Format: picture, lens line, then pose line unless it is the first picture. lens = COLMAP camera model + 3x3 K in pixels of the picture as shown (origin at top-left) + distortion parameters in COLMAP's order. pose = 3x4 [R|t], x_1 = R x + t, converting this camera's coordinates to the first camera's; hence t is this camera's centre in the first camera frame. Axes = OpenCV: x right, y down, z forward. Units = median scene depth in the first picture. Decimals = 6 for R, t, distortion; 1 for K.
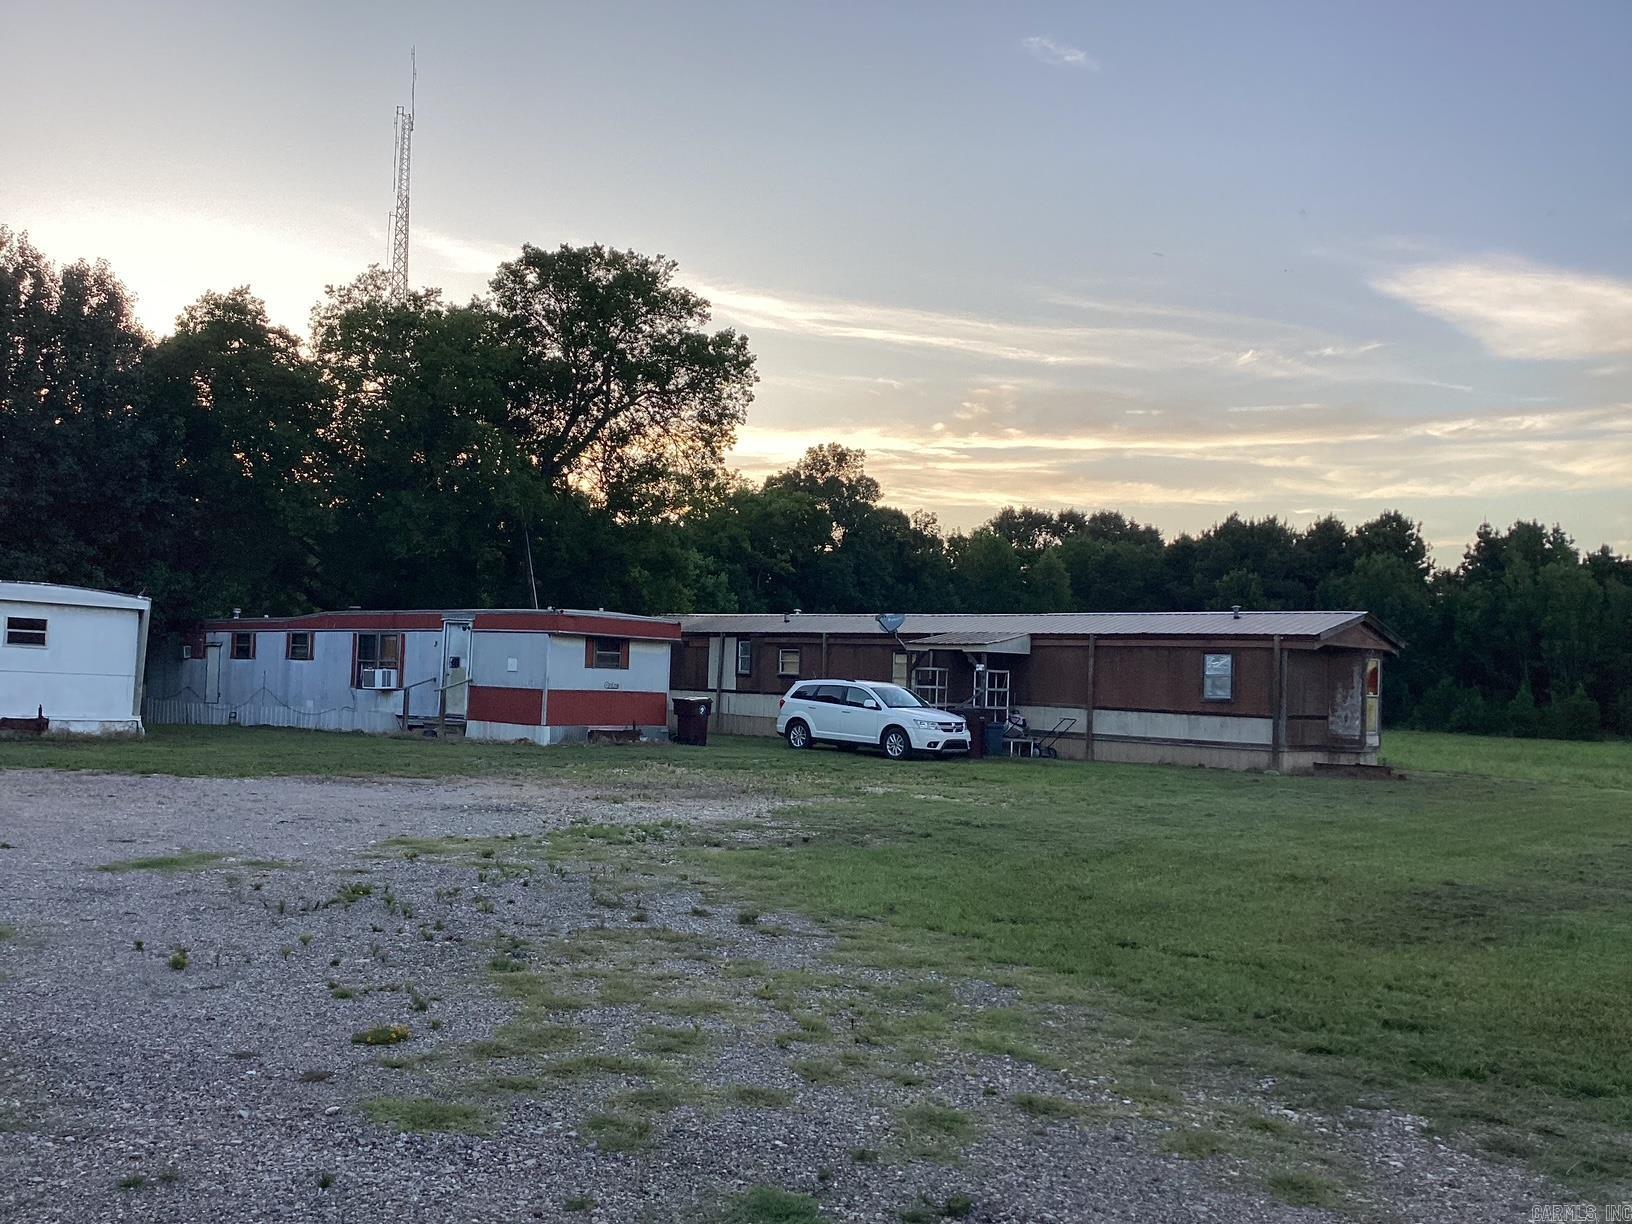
lens RADIAL K [[1461.6, 0, 807.9], [0, 1461.6, 607.0], [0, 0, 1]] dist [0.101878, -0.180905]
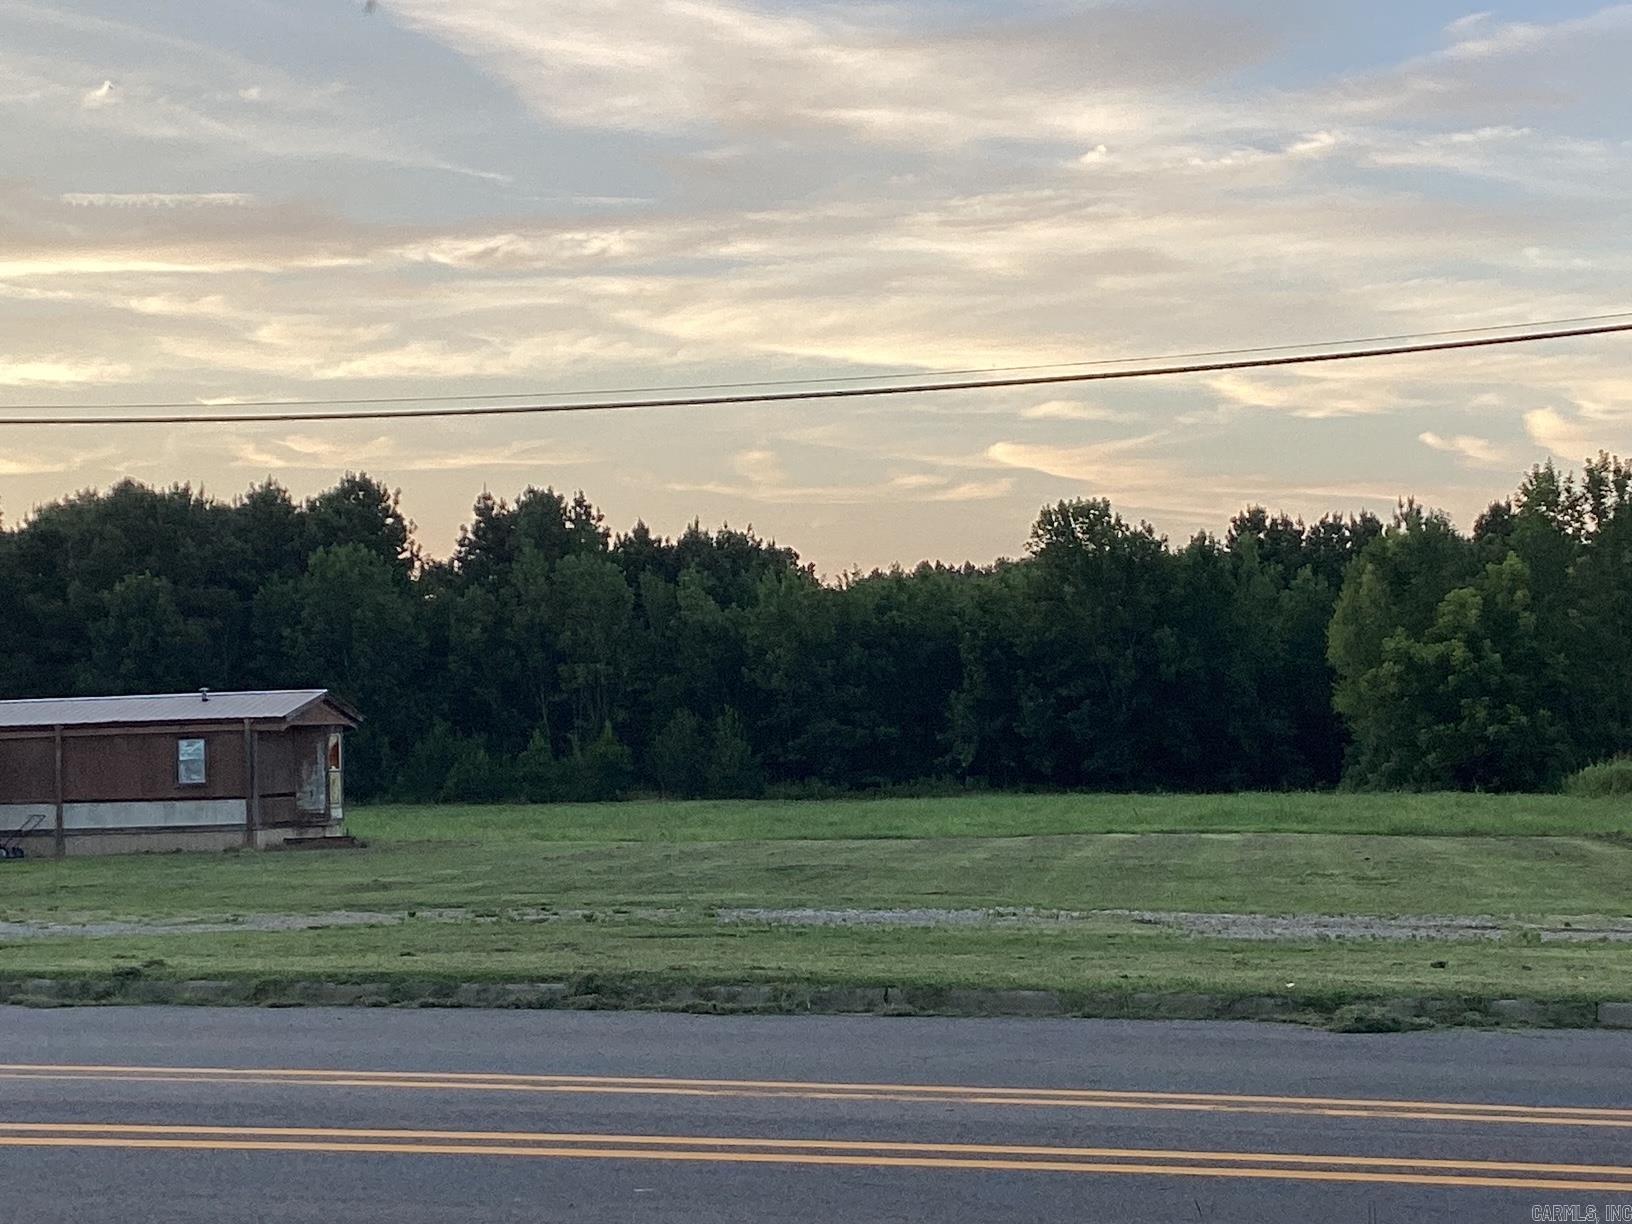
lens RADIAL K [[2942.6, 0, 747.5], [0, 2942.6, 565.3], [0, 0, 1]] dist [0.118709, 0.000000]
pose [[0.877507, -0.031237, 0.478545, -0.347567], [0.035838, 0.999358, -0.000483, -0.071318], [-0.478222, 0.017574, 0.878063, -0.950297]]
